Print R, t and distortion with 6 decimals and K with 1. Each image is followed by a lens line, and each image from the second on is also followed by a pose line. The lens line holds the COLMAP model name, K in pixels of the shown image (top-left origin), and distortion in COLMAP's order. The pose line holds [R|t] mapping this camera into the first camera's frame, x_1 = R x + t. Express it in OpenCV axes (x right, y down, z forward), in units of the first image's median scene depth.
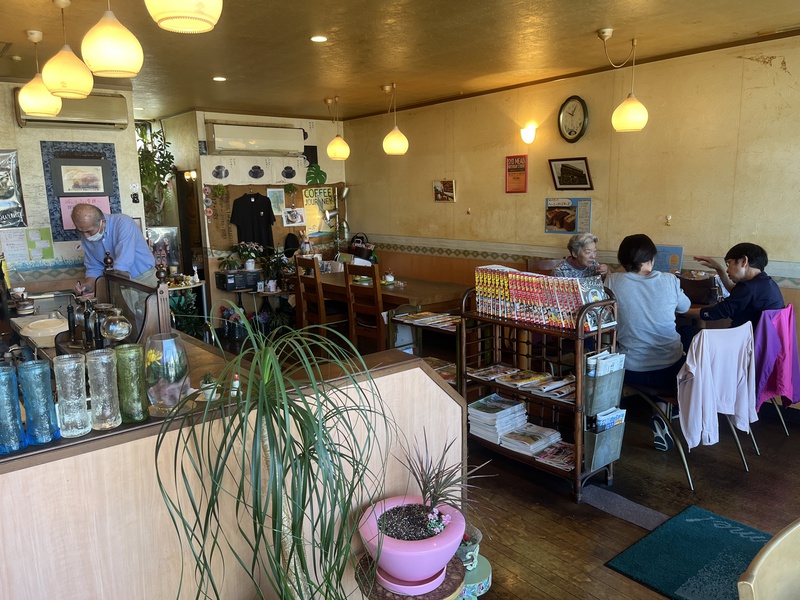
lens RADIAL K [[609.2, 0, 402.0], [0, 609.2, 303.6], [0, 0, 1]] dist [0.046319, -0.090911]
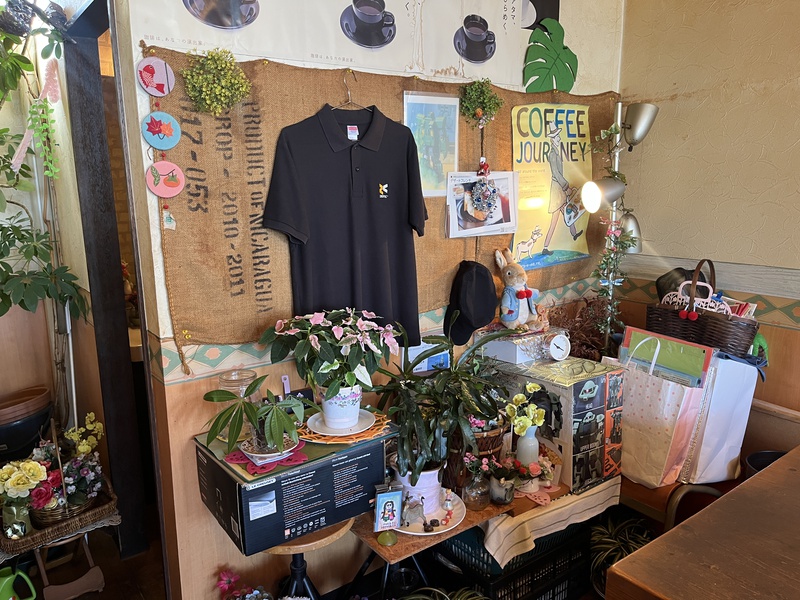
lens RADIAL K [[609.2, 0, 398.2], [0, 609.2, 294.6], [0, 0, 1]] dist [0.046319, -0.090911]
pose [[0.999395, 0.019489, -0.028796, -0.210629], [-0.018957, 0.999647, 0.018632, -0.106267], [0.029149, -0.018074, 0.999412, 0.729147]]
